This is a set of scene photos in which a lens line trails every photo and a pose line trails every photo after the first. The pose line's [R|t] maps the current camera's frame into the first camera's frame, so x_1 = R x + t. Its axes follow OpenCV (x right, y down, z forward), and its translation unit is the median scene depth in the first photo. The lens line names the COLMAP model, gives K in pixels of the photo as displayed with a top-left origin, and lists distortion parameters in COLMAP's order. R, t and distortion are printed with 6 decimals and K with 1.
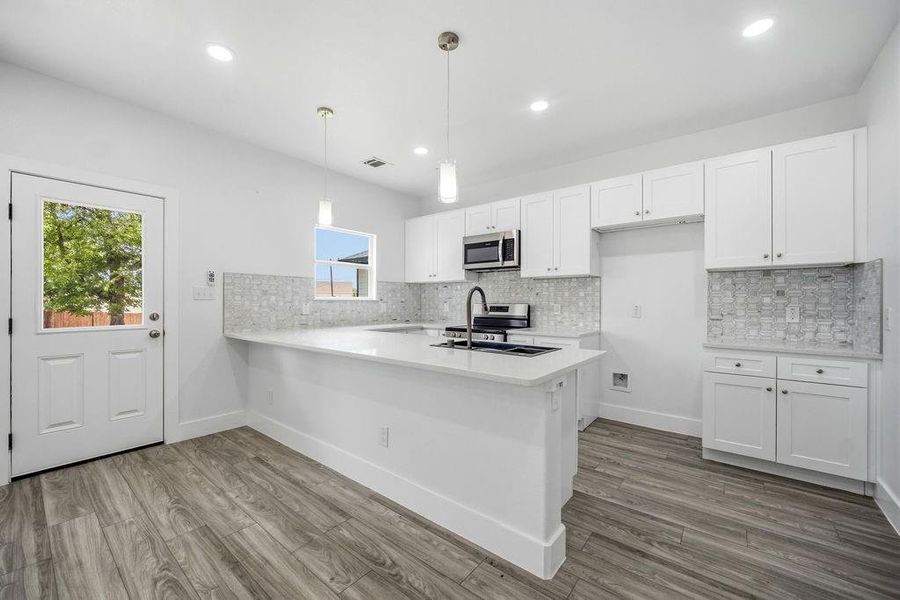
lens RADIAL K [[360.0, 0, 450.1], [0, 360.0, 300.7], [0, 0, 1]] dist [-0.005117, -0.000422]
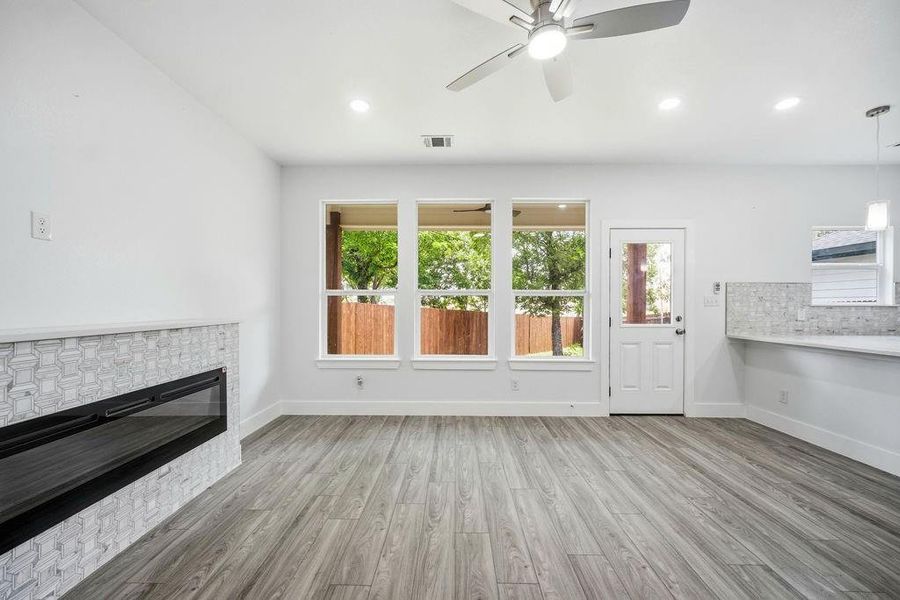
lens RADIAL K [[360.0, 0, 446.8], [0, 360.0, 306.5], [0, 0, 1]] dist [-0.005117, -0.000422]
pose [[0.608239, -0.002501, -0.793750, -0.253905], [0.000962, 0.999997, -0.002414, 0.001492], [0.793753, 0.000704, 0.608239, -0.439037]]
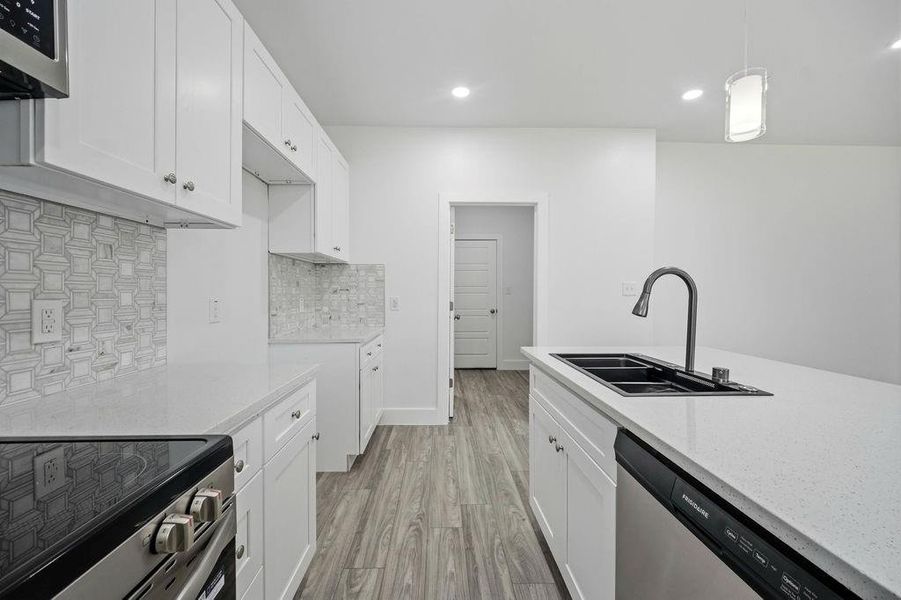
lens RADIAL K [[360.4, 0, 448.2], [0, 360.4, 296.2], [0, 0, 1]] dist [-0.005117, -0.000422]
pose [[-0.640758, -0.009314, 0.767686, -0.101492], [-0.005244, 0.999956, 0.007755, 0.002464], [-0.767725, 0.000944, -0.640779, 1.154538]]
